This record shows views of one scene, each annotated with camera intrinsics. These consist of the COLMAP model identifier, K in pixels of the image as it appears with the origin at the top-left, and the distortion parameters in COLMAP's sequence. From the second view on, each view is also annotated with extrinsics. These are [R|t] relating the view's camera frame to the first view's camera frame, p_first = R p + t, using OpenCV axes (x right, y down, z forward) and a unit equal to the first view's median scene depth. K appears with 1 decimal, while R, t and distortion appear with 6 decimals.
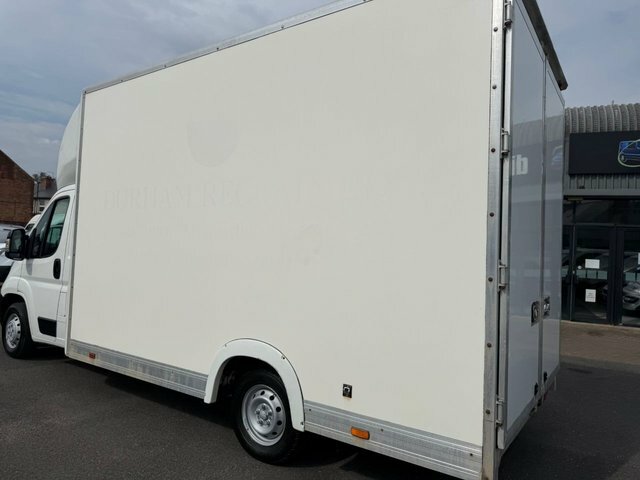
lens RADIAL K [[468.7, 0, 355.3], [0, 468.7, 239.0], [0, 0, 1]] dist [0.001620, -0.032266]
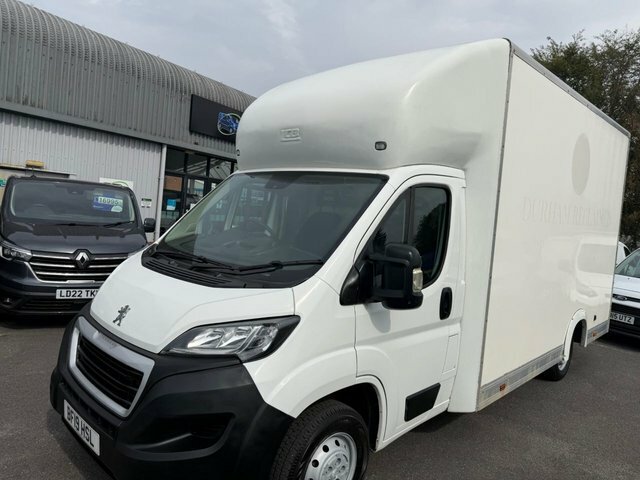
lens RADIAL K [[433.6, 0, 316.1], [0, 433.6, 230.8], [0, 0, 1]] dist [0.003921, -0.019132]
pose [[0.214279, -0.065438, 0.974578, -0.542778], [-0.116416, 0.988931, 0.091998, -0.029122], [-0.969810, -0.133170, 0.204289, 0.465369]]
